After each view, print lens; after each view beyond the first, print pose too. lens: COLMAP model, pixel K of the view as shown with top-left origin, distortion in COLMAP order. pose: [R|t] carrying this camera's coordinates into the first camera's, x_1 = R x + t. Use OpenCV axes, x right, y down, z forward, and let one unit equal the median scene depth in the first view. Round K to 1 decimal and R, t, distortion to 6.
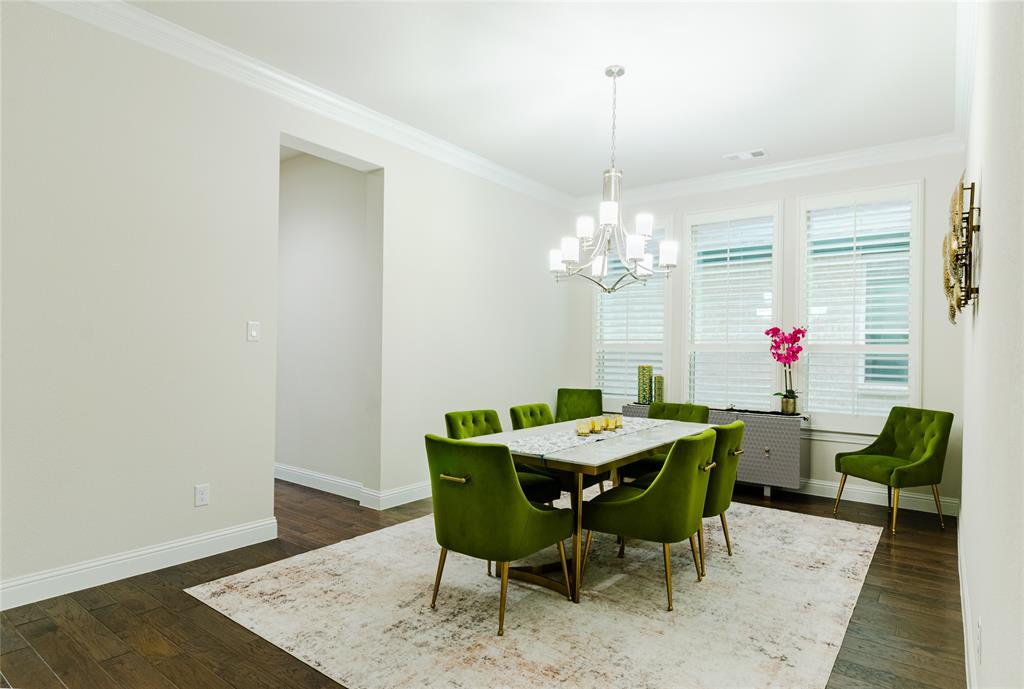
lens RADIAL K [[559.0, 0, 524.5], [0, 559.0, 351.0], [0, 0, 1]] dist [0.003463, 0.000408]
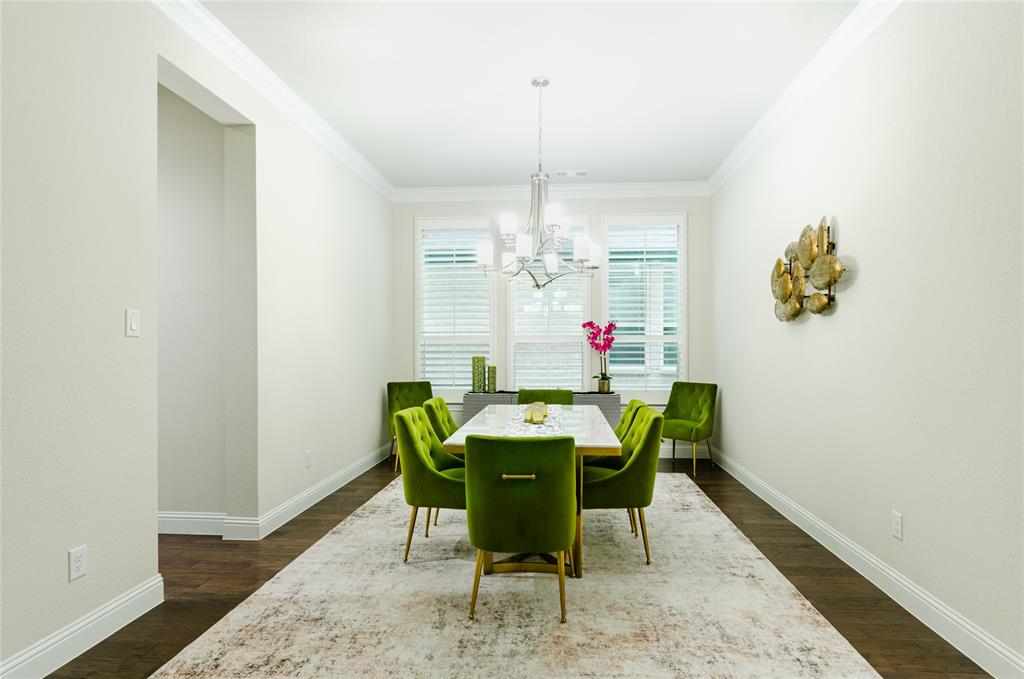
lens RADIAL K [[544.4, 0, 523.1], [0, 544.4, 345.3], [0, 0, 1]] dist [0.002593, -0.000693]
pose [[0.845105, -0.016955, 0.534332, -0.352843], [0.013905, 0.999856, 0.009734, -0.005086], [-0.534420, -0.000797, 0.845219, 0.111669]]
